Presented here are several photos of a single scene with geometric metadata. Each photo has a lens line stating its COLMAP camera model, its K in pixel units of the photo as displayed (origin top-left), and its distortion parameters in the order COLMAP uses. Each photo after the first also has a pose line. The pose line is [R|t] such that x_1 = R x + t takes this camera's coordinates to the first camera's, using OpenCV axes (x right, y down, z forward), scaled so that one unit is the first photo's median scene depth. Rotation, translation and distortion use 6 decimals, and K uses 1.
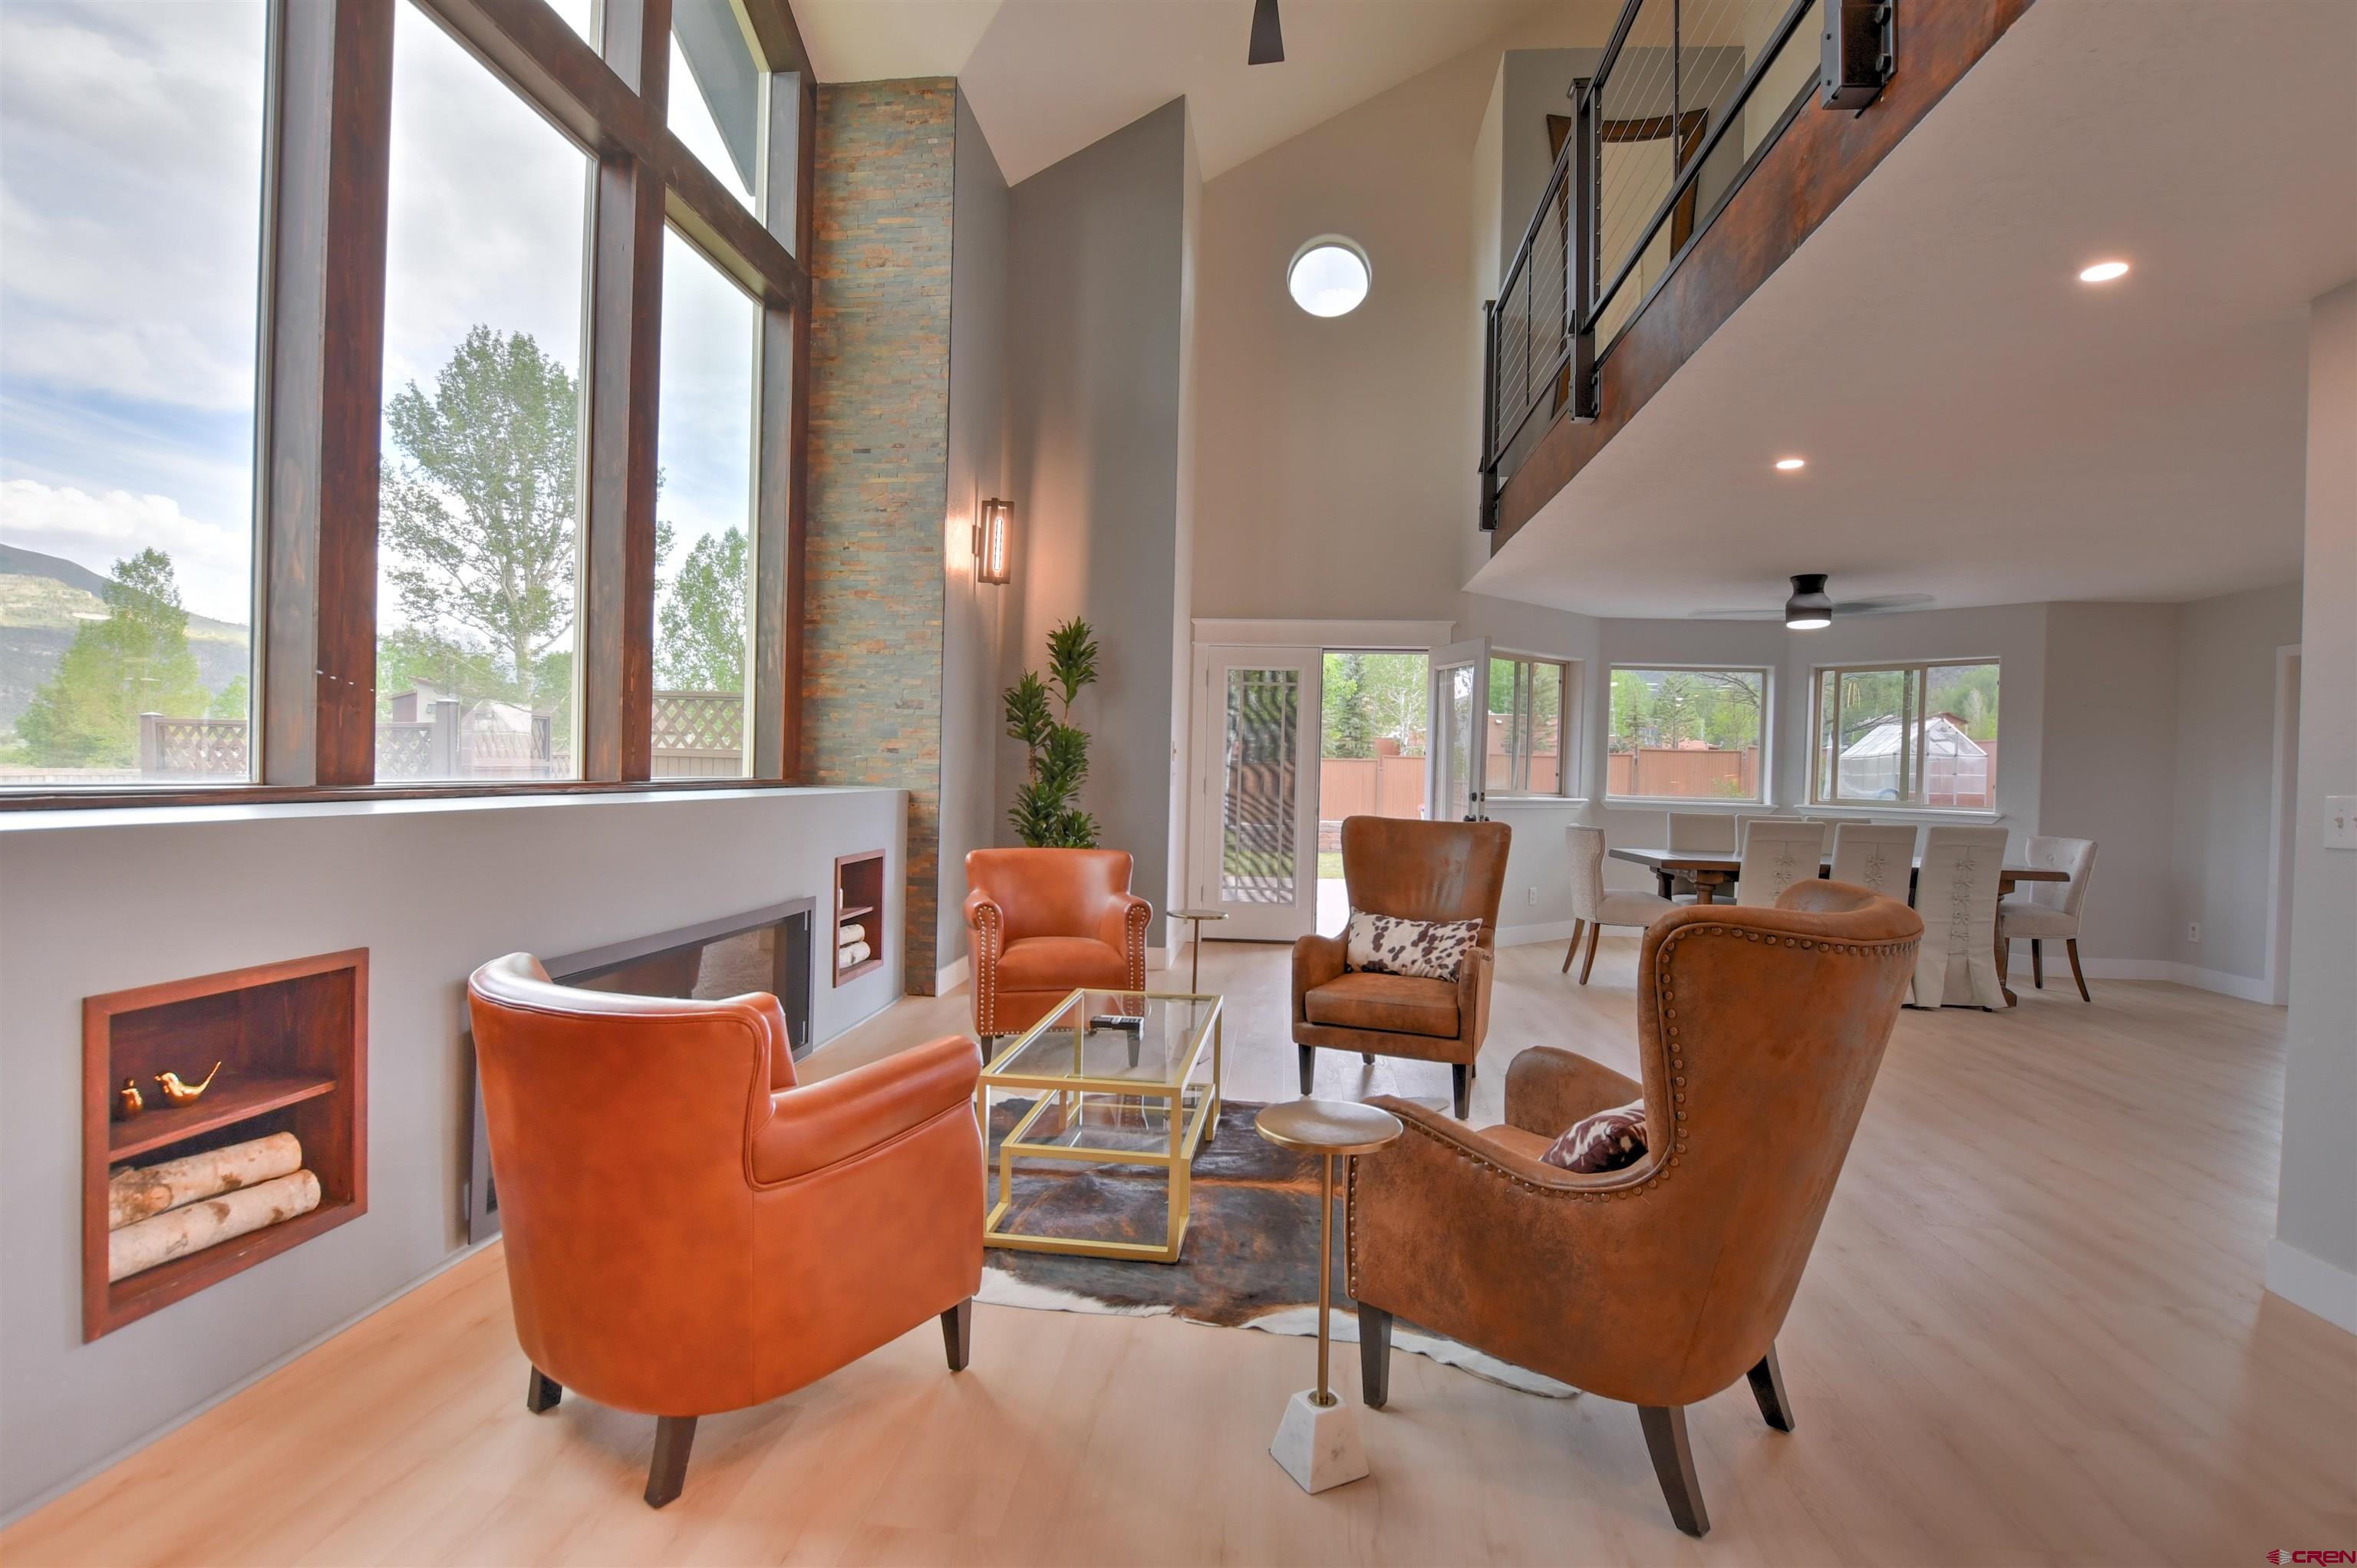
lens RADIAL K [[1130.5, 0, 1178.5], [0, 1130.5, 784.0], [0, 0, 1]] dist [-0.022843, 0.000250]
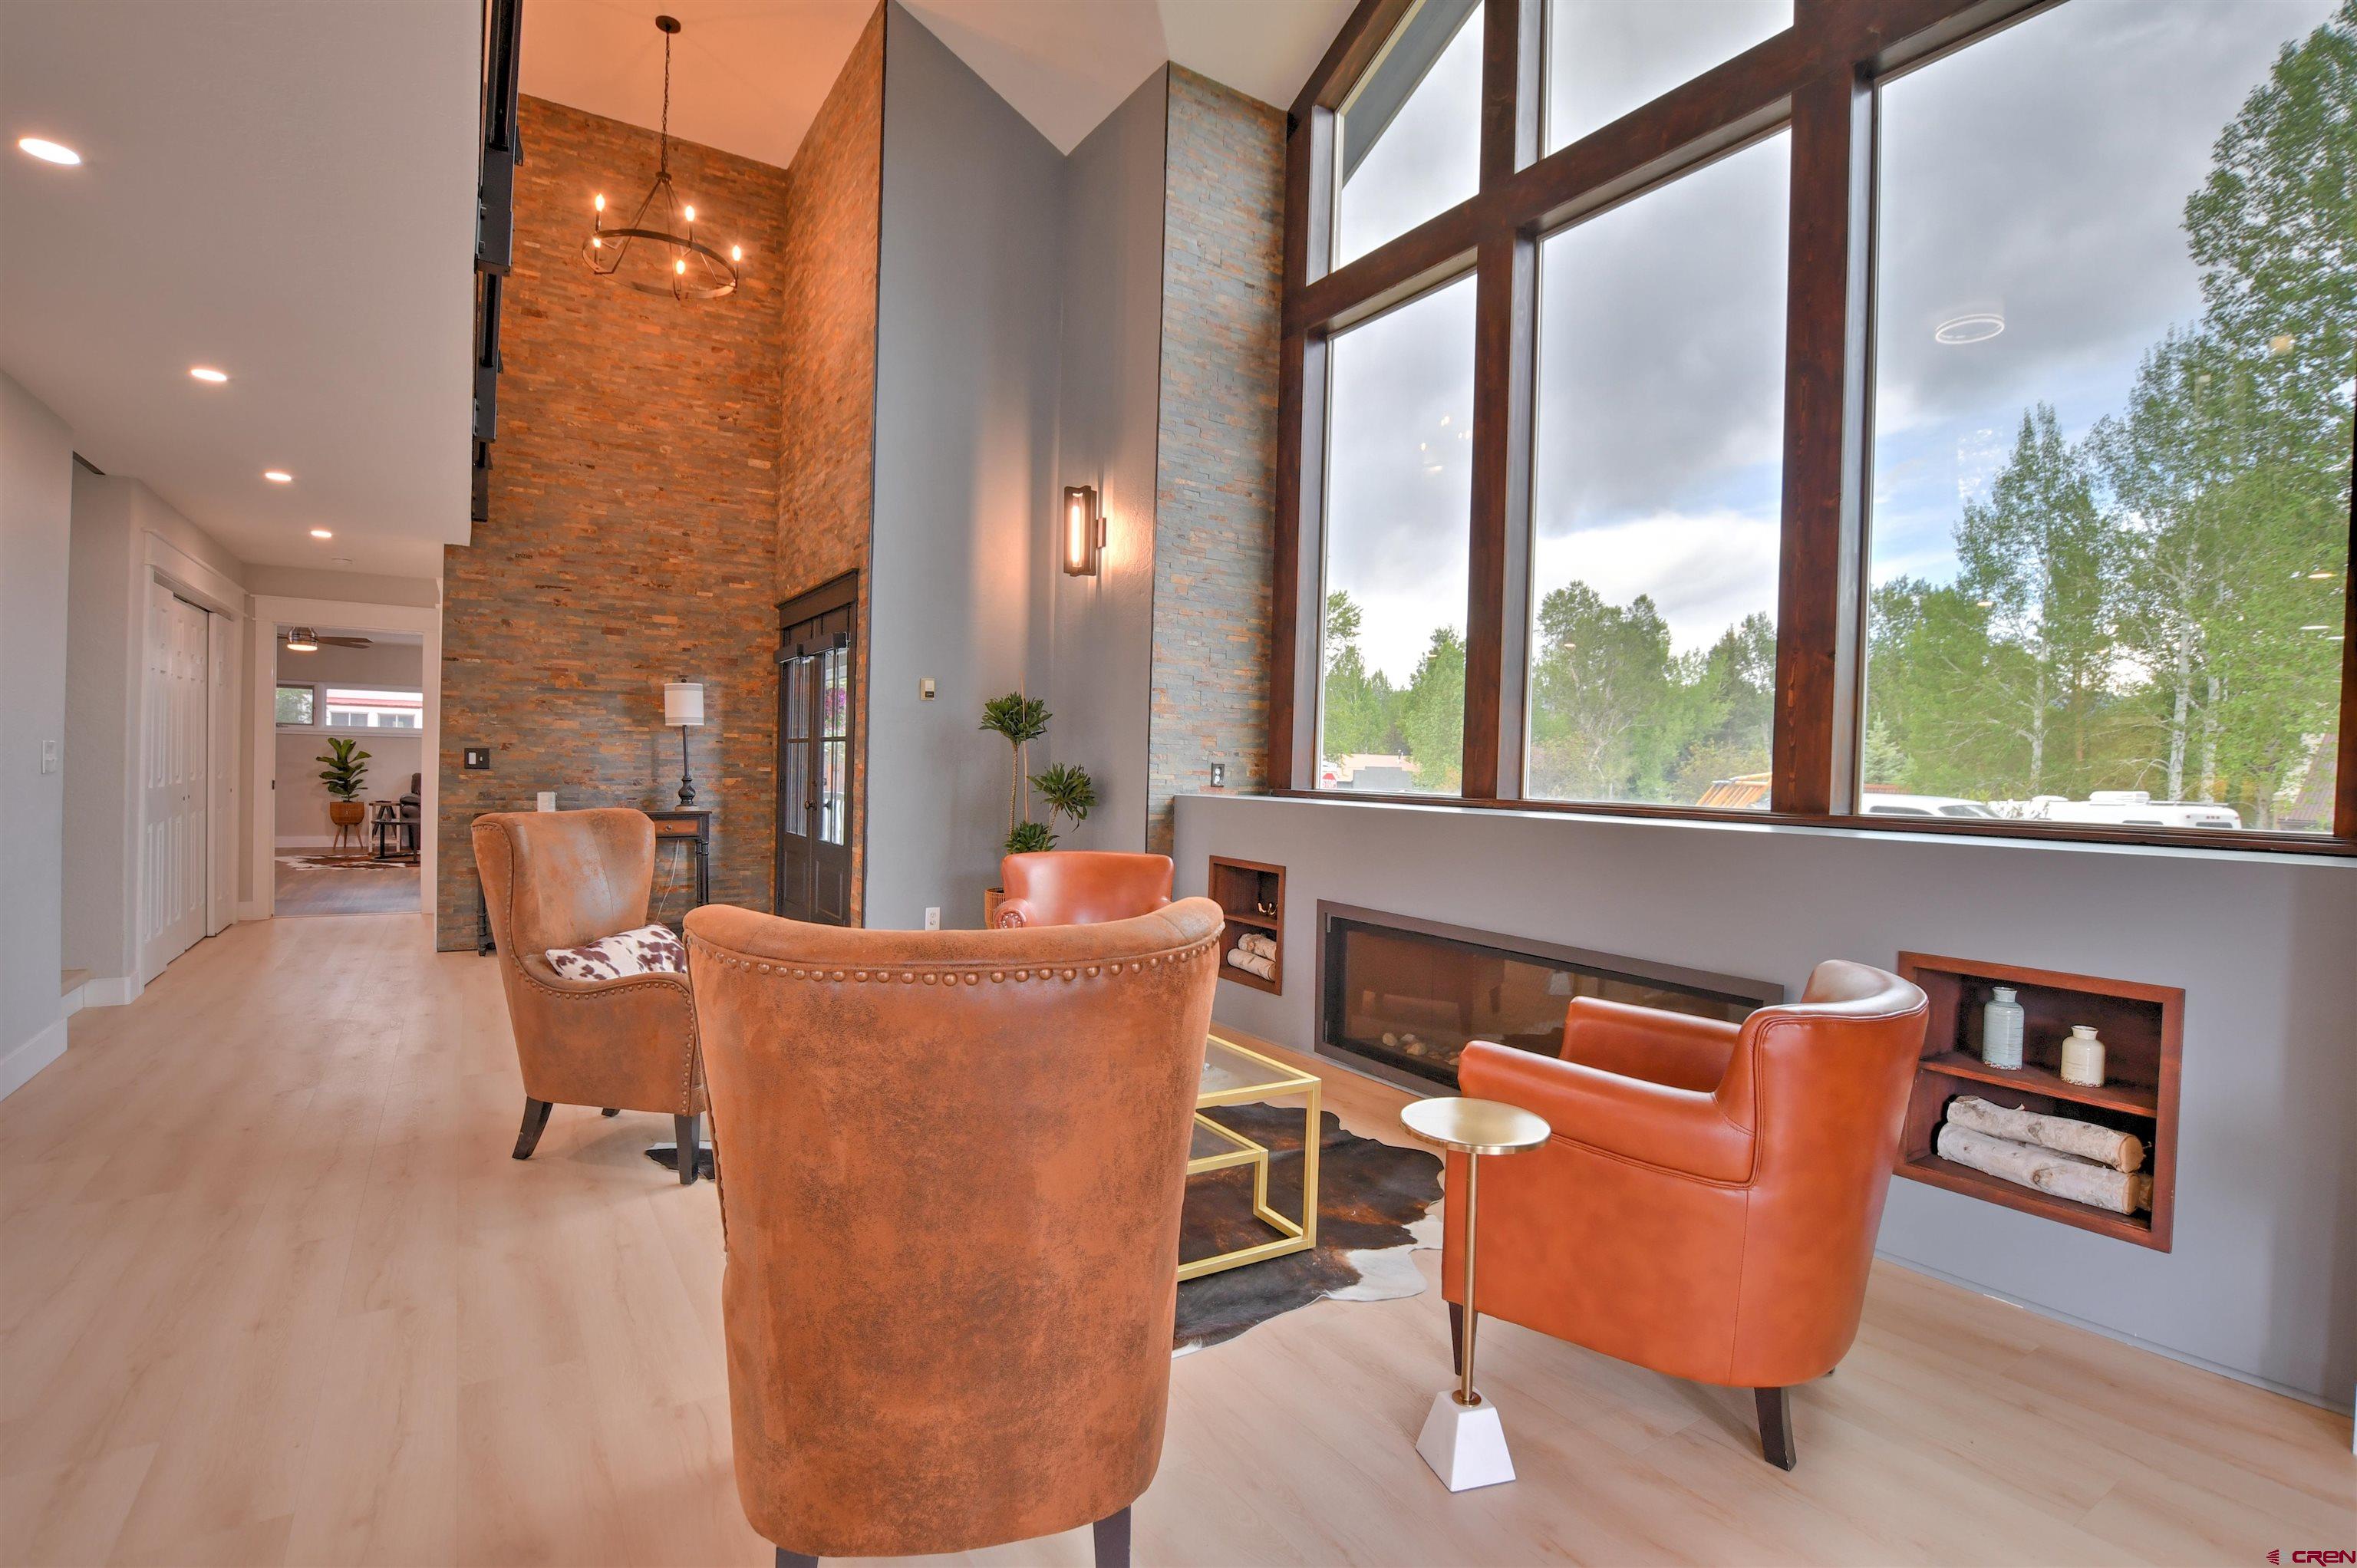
lens RADIAL K [[1130.5, 0, 1178.5], [0, 1130.5, 784.0], [0, 0, 1]] dist [-0.022843, 0.000250]
pose [[-0.771421, -0.024465, -0.635855, 0.302703], [-0.043317, 0.998962, 0.014117, -0.011806], [0.634849, 0.038434, -0.771680, 0.994487]]
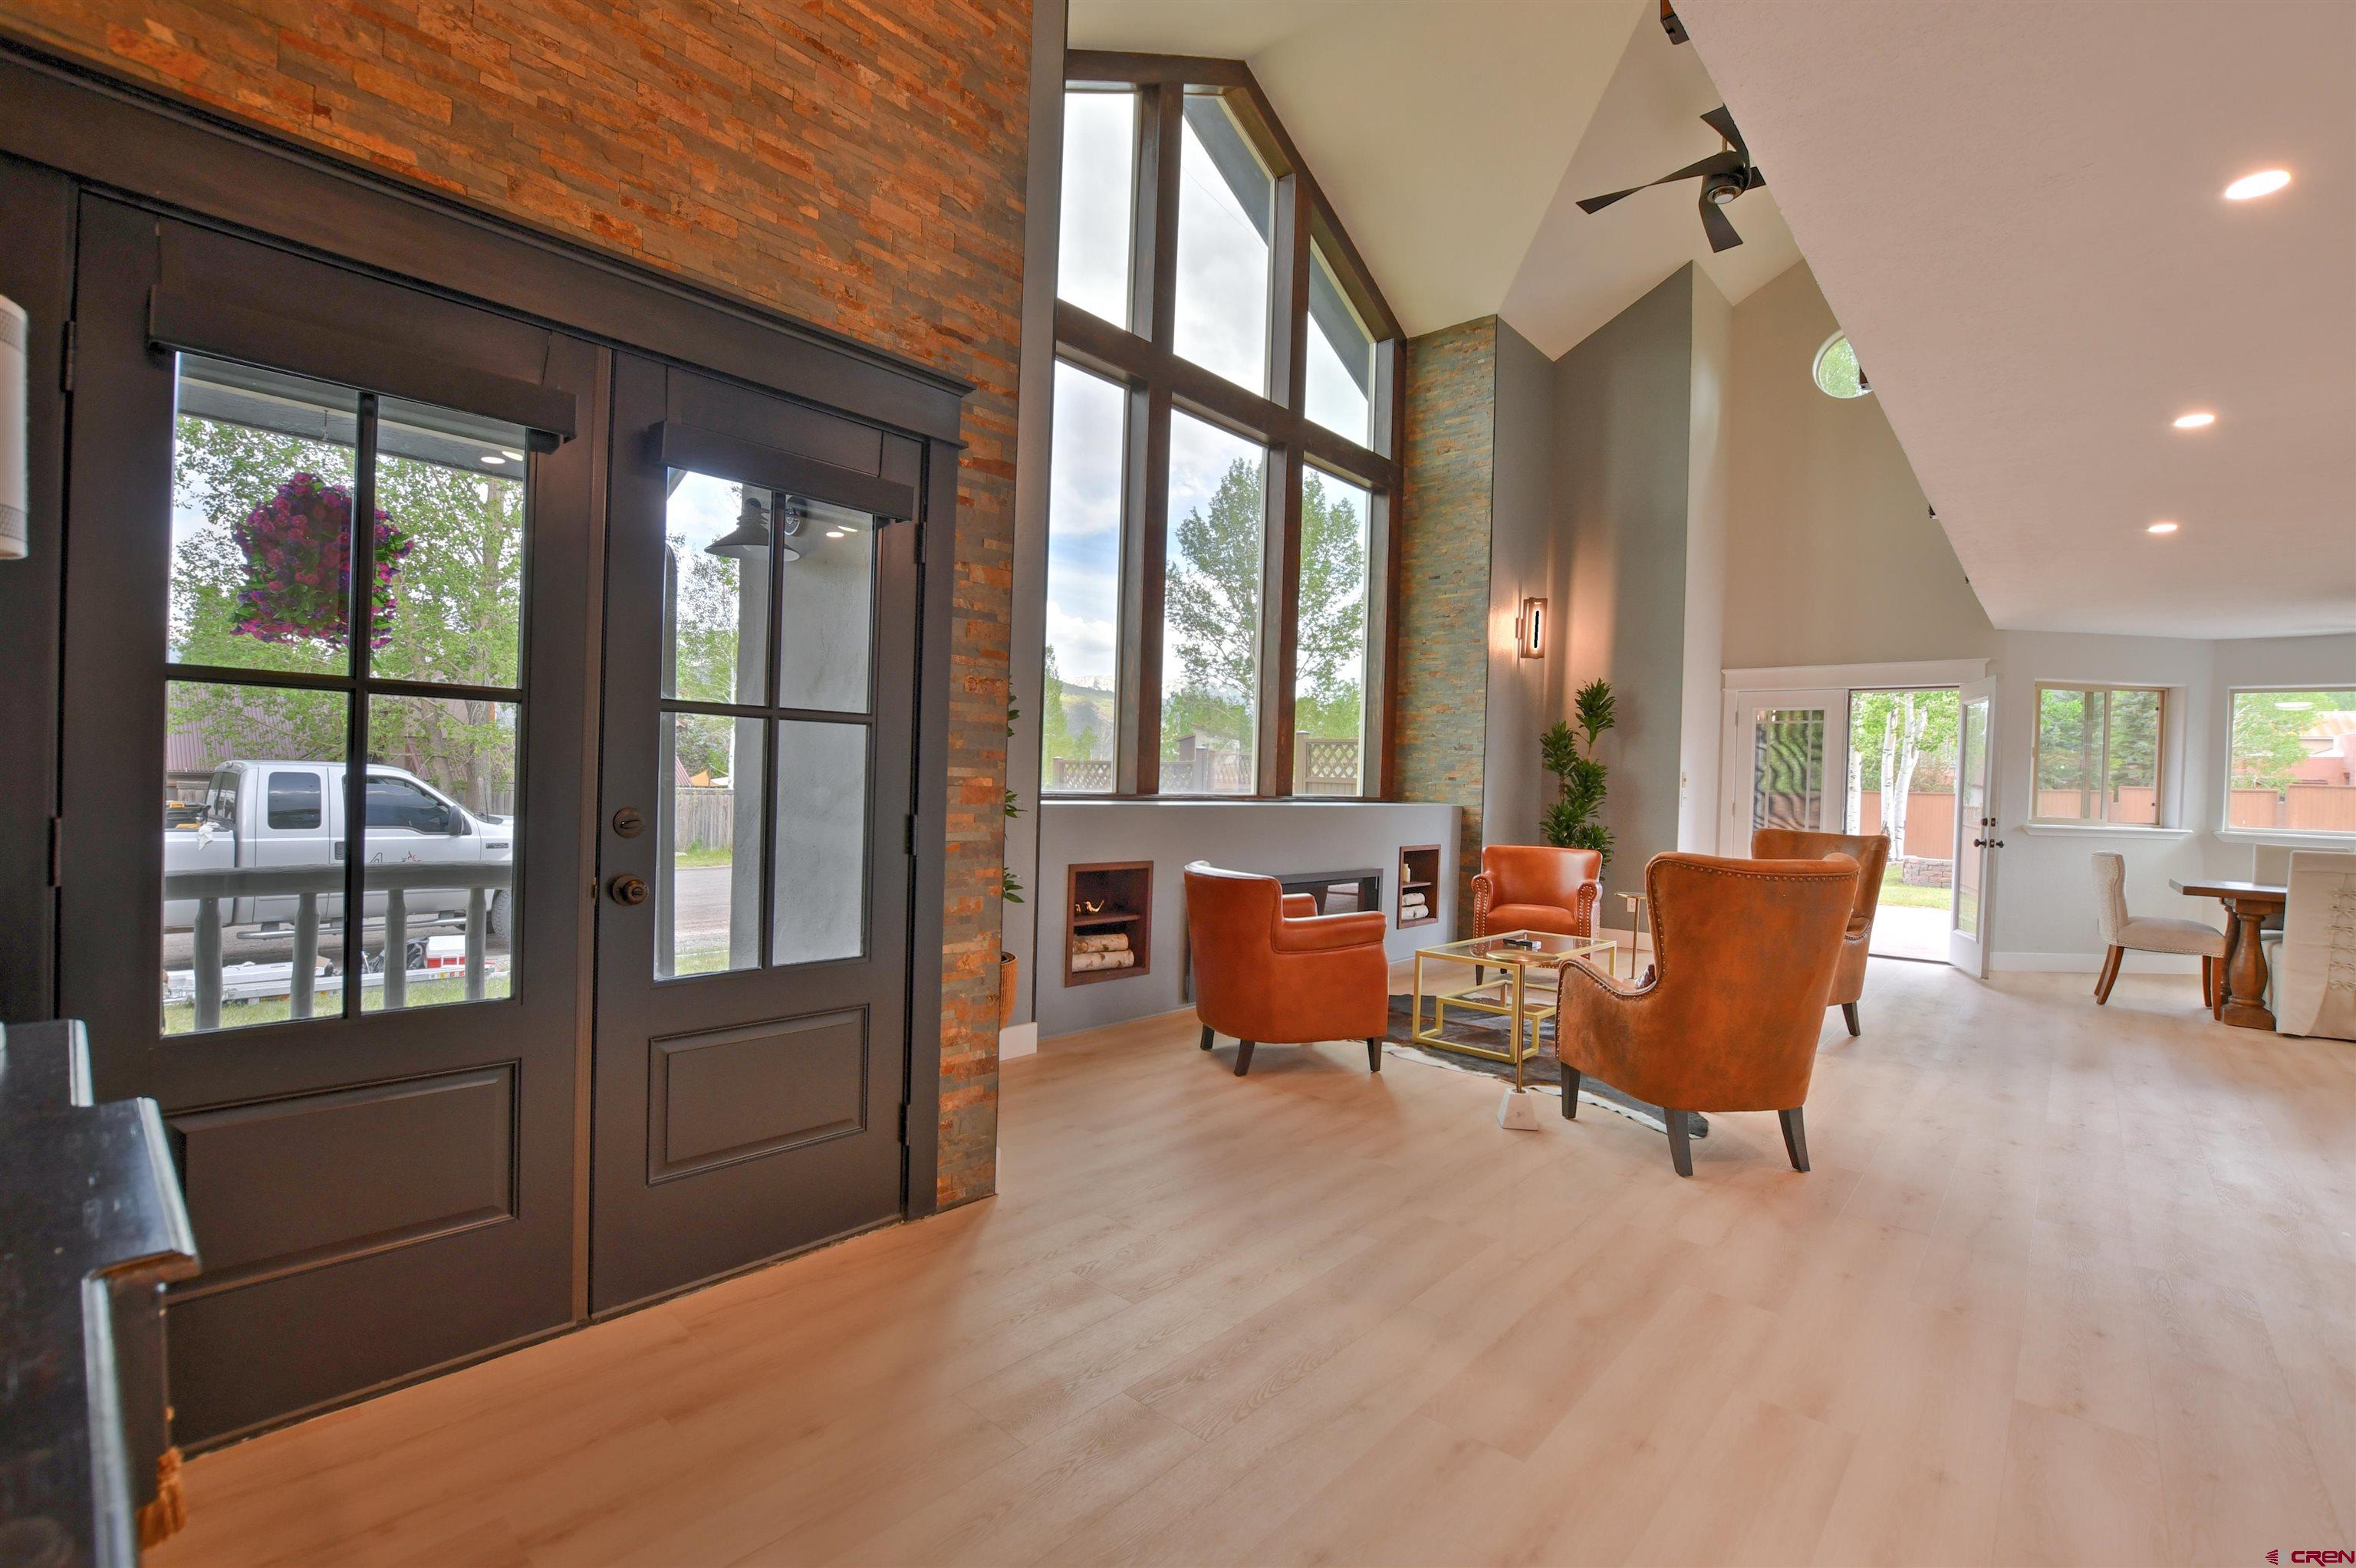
lens RADIAL K [[1030.6, 0, 1178.0], [0, 1030.6, 784.0], [0, 0, 1]] dist [0.000072, 0.000042]
pose [[0.817118, 0.004223, -0.576454, 0.229469], [-0.018623, 0.999645, -0.019074, 0.009320], [0.576169, 0.026321, 0.816907, -0.302349]]
